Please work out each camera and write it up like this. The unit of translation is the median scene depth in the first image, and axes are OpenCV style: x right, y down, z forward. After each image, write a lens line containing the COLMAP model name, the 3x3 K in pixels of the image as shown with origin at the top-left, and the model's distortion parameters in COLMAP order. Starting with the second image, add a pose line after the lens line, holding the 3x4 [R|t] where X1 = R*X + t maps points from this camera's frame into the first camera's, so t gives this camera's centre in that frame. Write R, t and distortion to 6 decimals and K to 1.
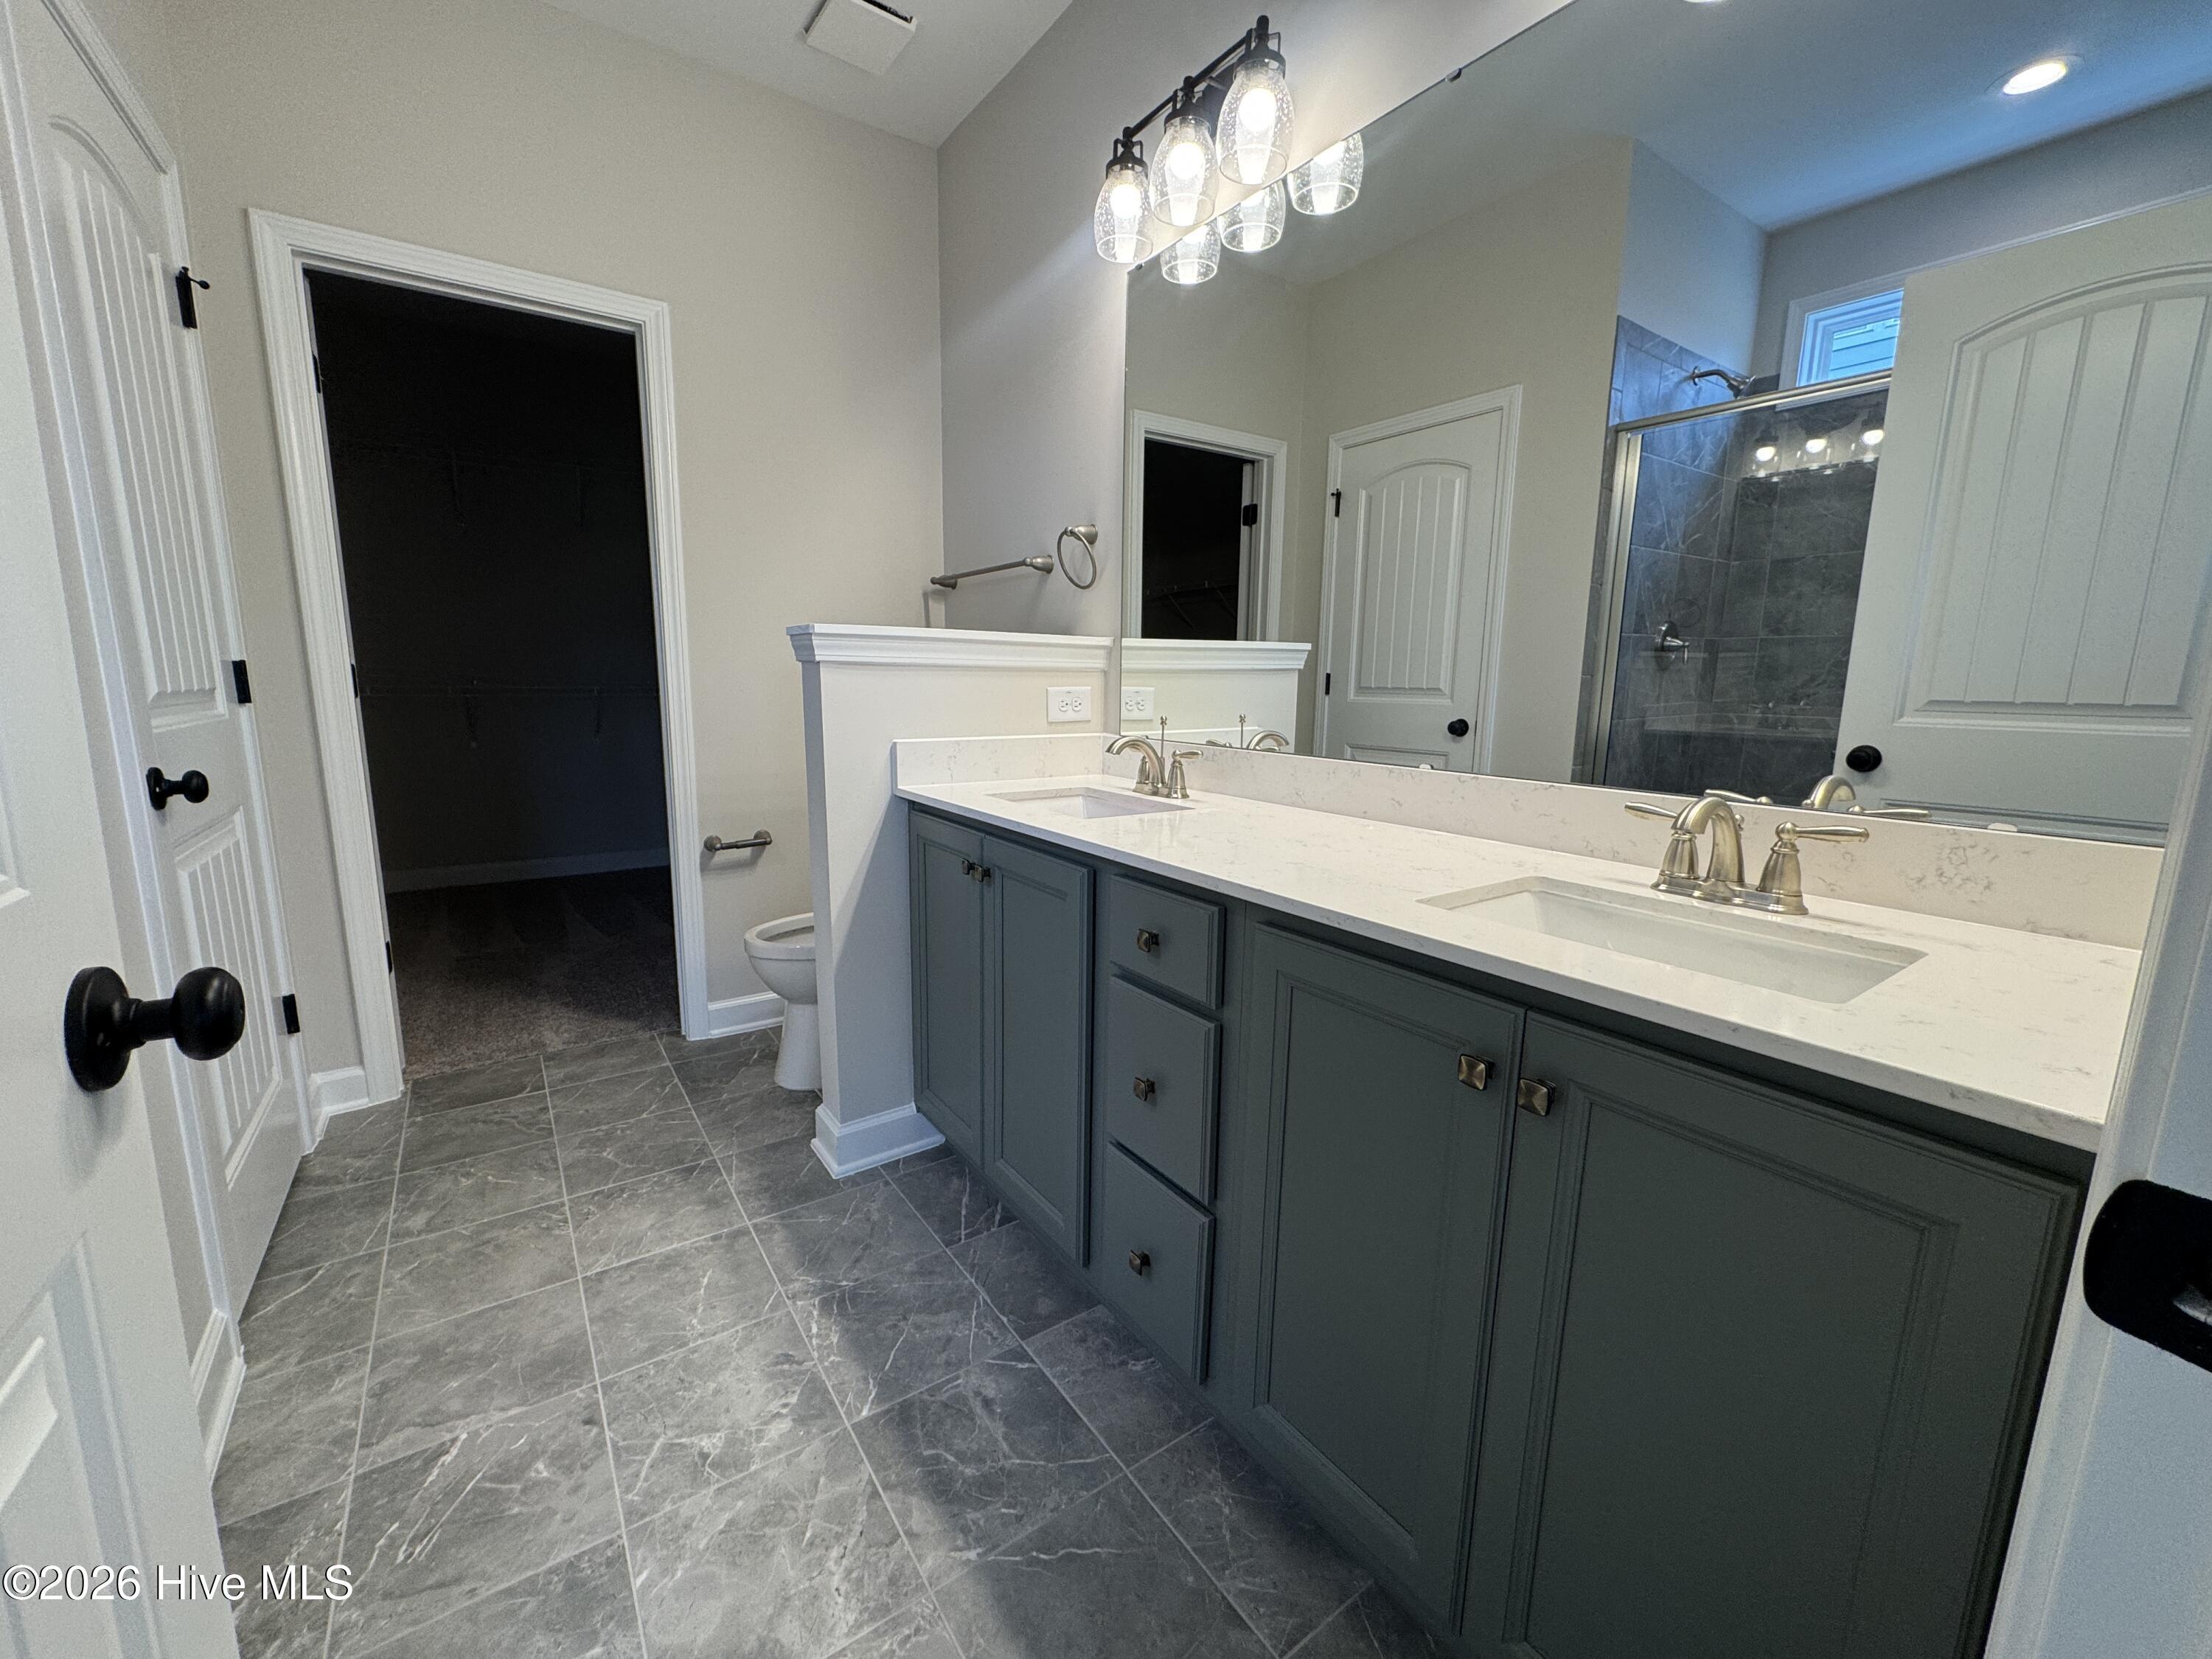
lens RADIAL K [[881.8, 0, 1106.0], [0, 881.8, 829.5], [0, 0, 1]] dist [0.001605, 0.000259]
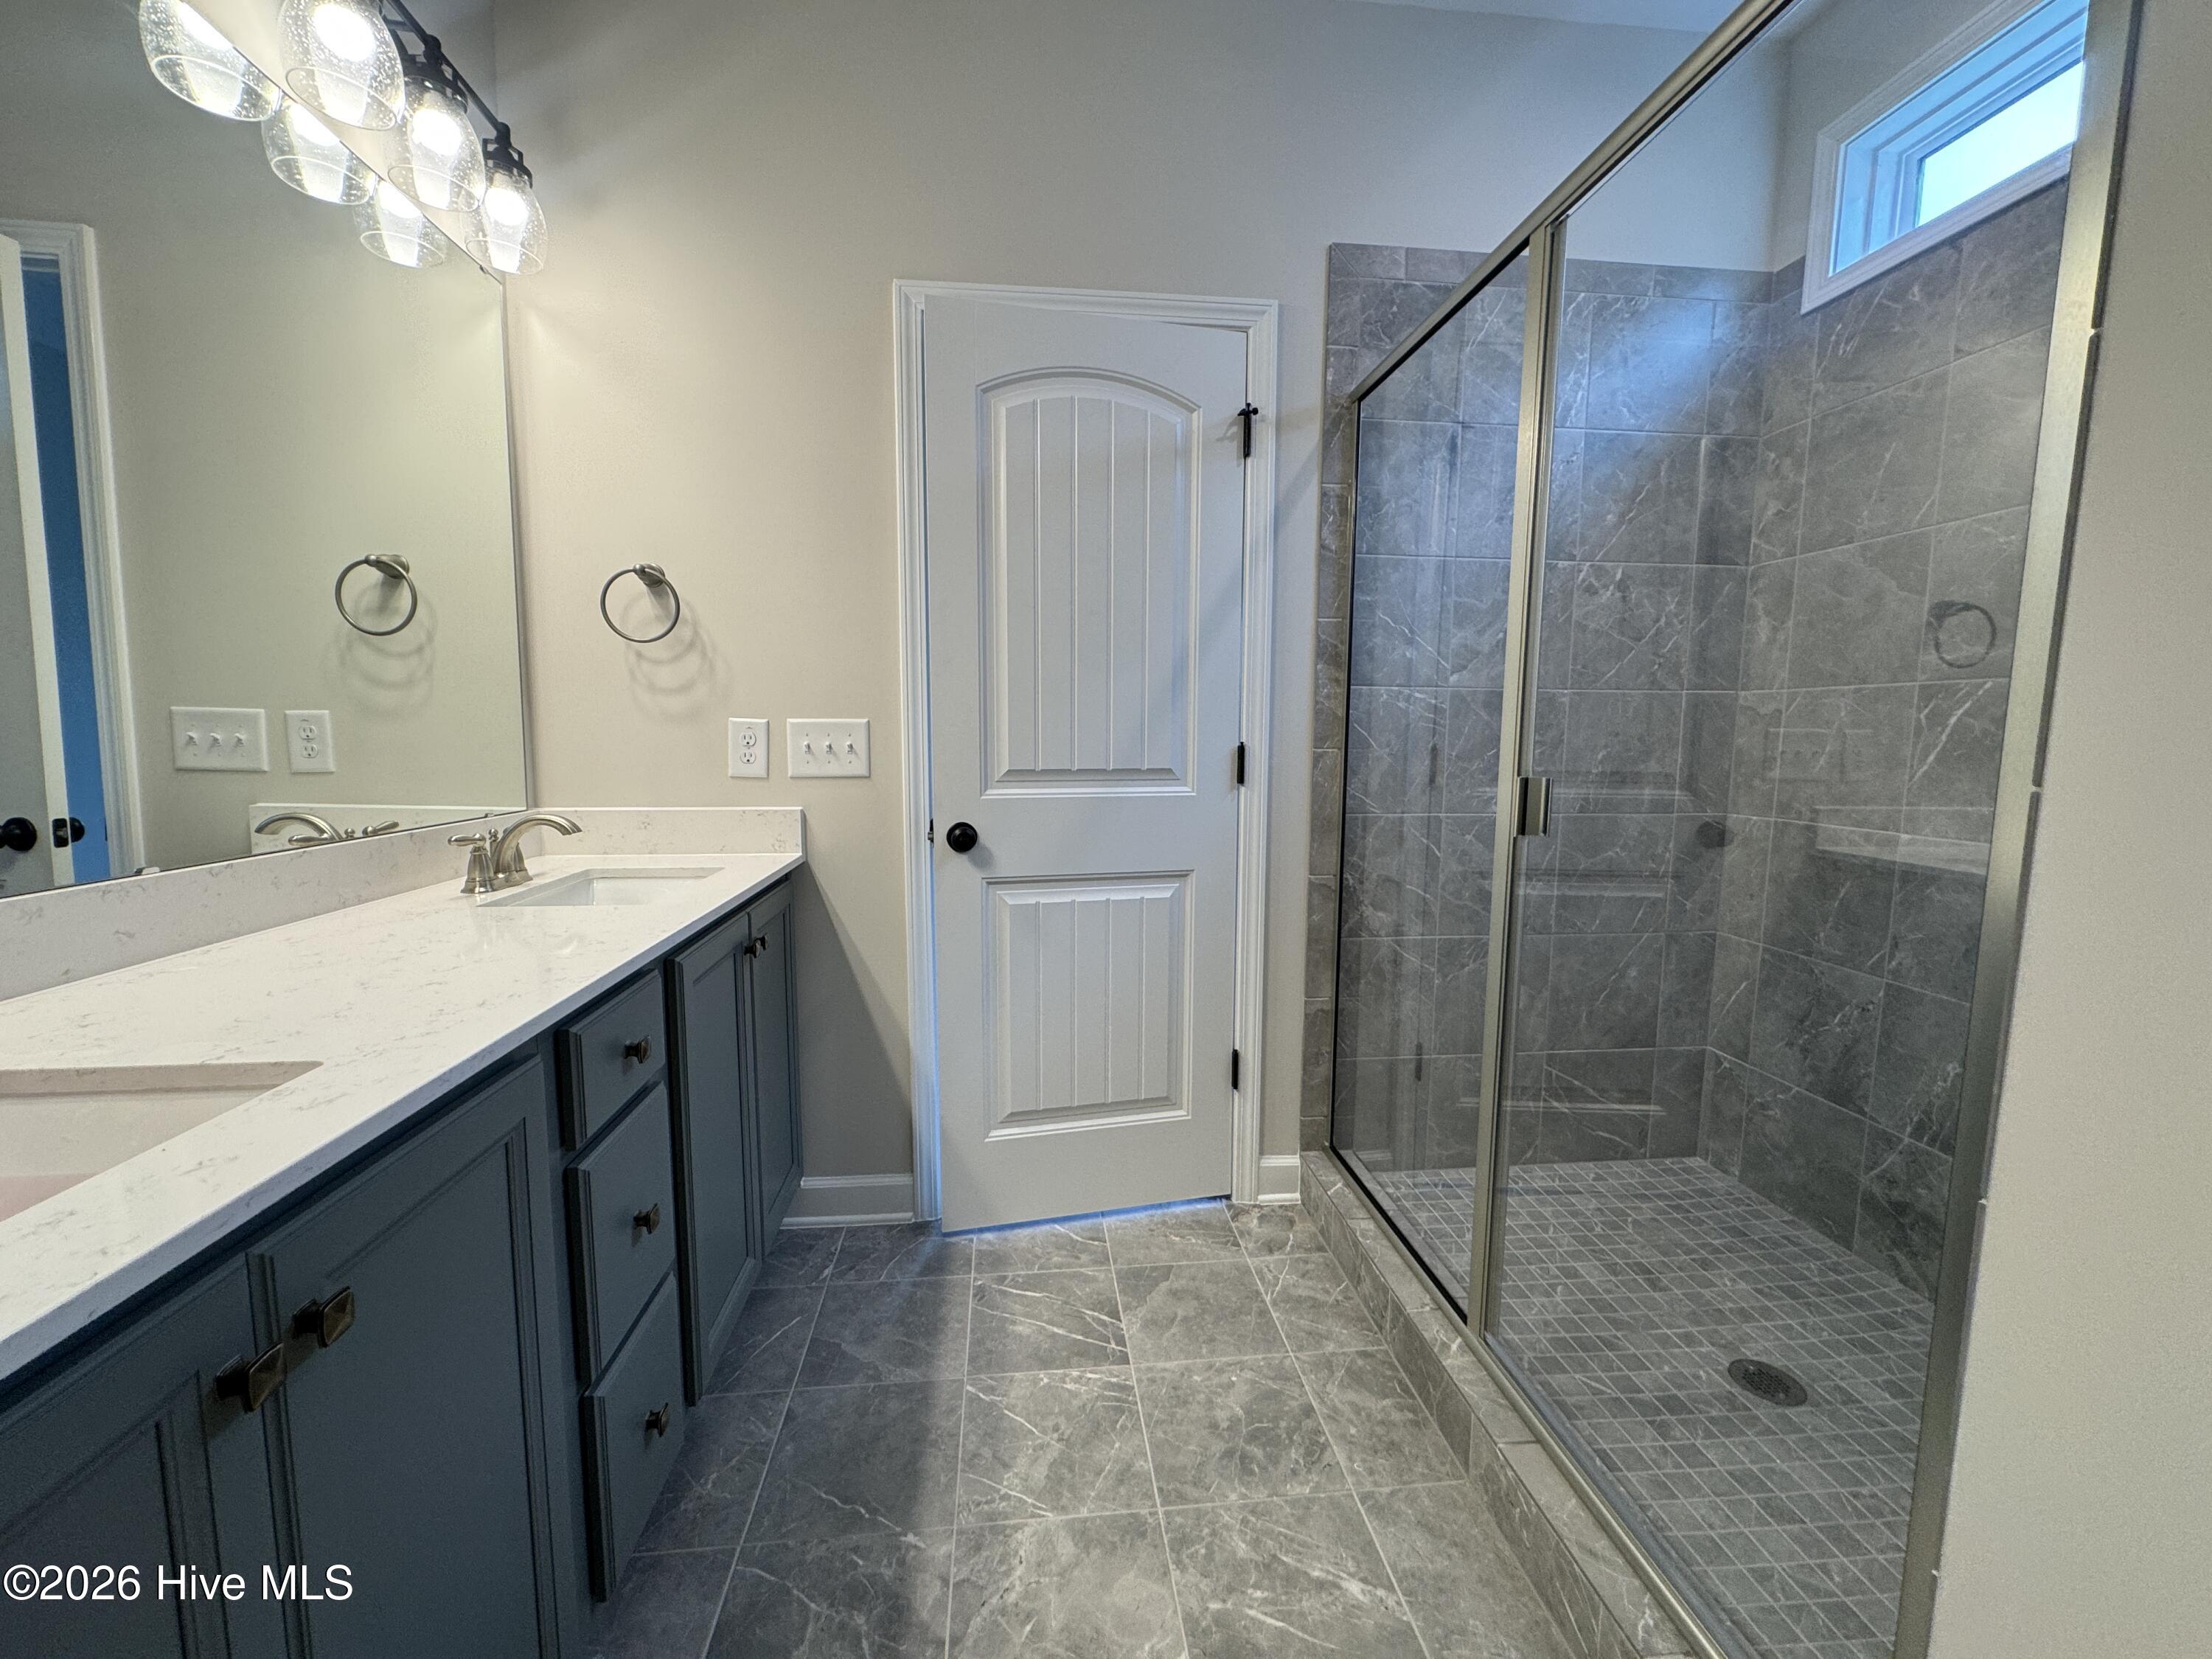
lens RADIAL K [[881.8, 0, 1106.0], [0, 881.8, 829.5], [0, 0, 1]] dist [0.001605, 0.000259]
pose [[-0.873317, -0.075861, 0.481210, -0.832553], [0.063251, 0.961782, 0.266412, -0.314088], [-0.483029, 0.263099, -0.835142, 1.573544]]
